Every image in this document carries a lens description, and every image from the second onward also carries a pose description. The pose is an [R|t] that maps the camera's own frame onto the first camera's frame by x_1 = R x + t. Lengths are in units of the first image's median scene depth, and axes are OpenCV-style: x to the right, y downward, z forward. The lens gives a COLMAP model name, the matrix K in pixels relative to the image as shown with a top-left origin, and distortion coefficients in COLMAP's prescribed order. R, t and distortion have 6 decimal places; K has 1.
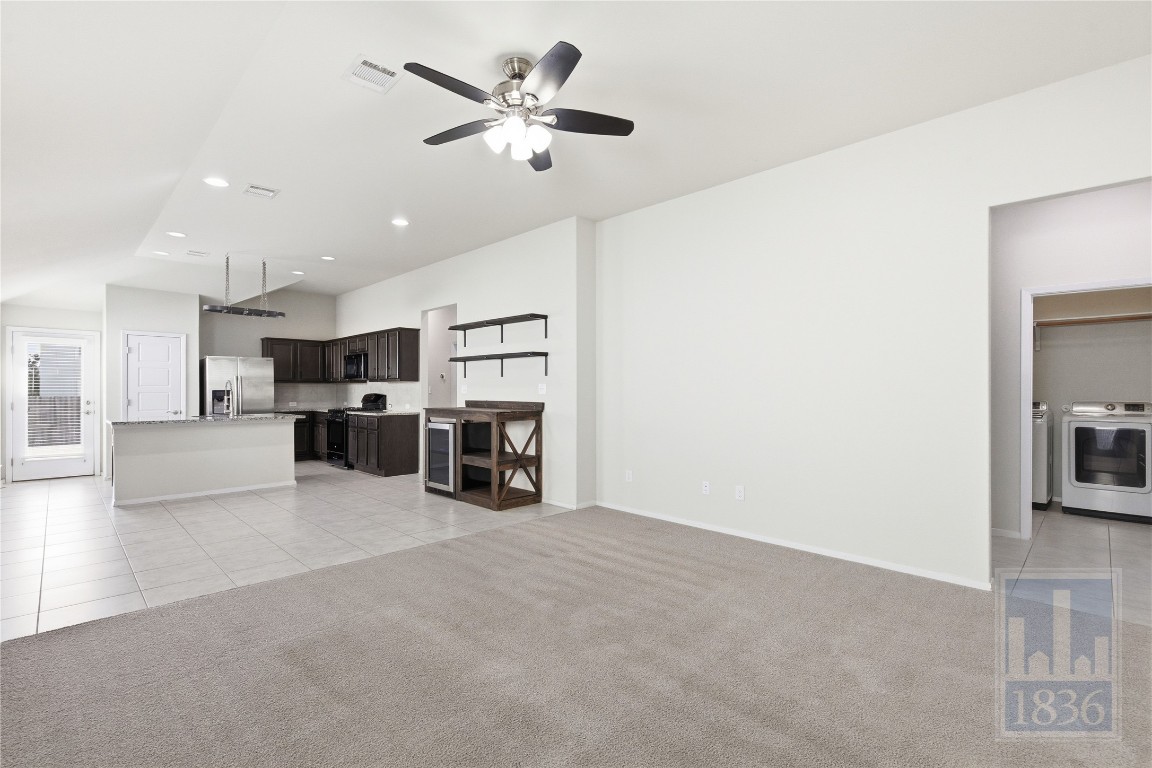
lens RADIAL K [[524.2, 0, 574.2], [0, 524.2, 389.7], [0, 0, 1]] dist [-0.000381, 0.000608]
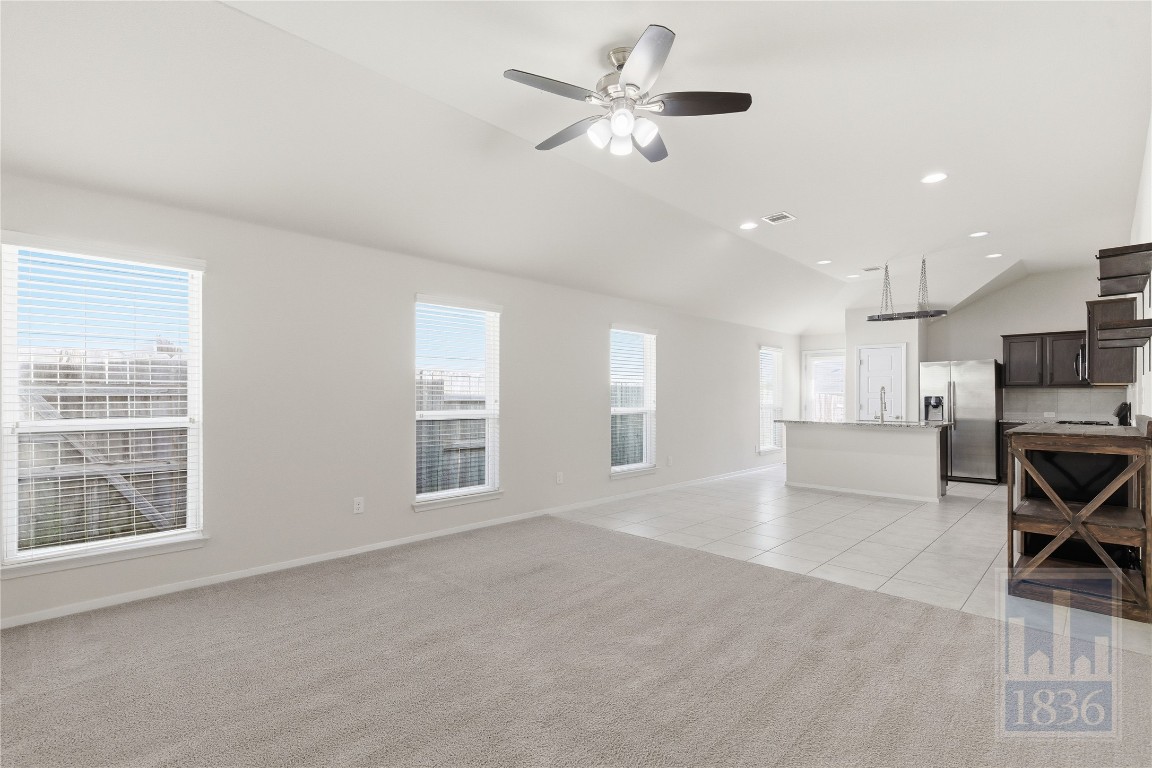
lens RADIAL K [[535.4, 0, 575.1], [0, 535.4, 391.5], [0, 0, 1]] dist [0.001370, -0.001498]
pose [[0.012928, -0.008232, -0.999883, 0.409783], [-0.002217, 0.999963, -0.008261, 0.001488], [0.999914, 0.002324, 0.012910, 0.422535]]
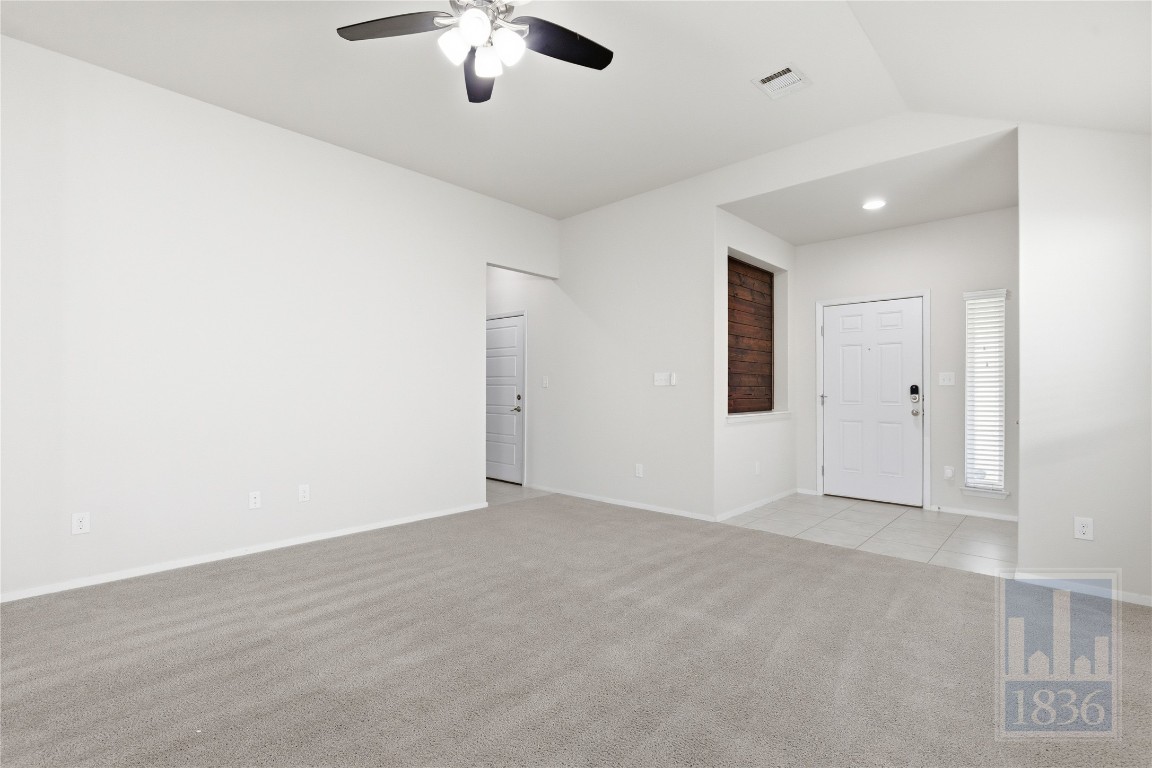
lens RADIAL K [[535.4, 0, 569.1], [0, 535.4, 387.2], [0, 0, 1]] dist [0.001370, -0.001498]
pose [[-0.035040, 0.002573, 0.999383, -0.426959], [-0.001496, 0.999995, -0.002627, 0.015292], [-0.999385, -0.001587, -0.035036, 0.422323]]
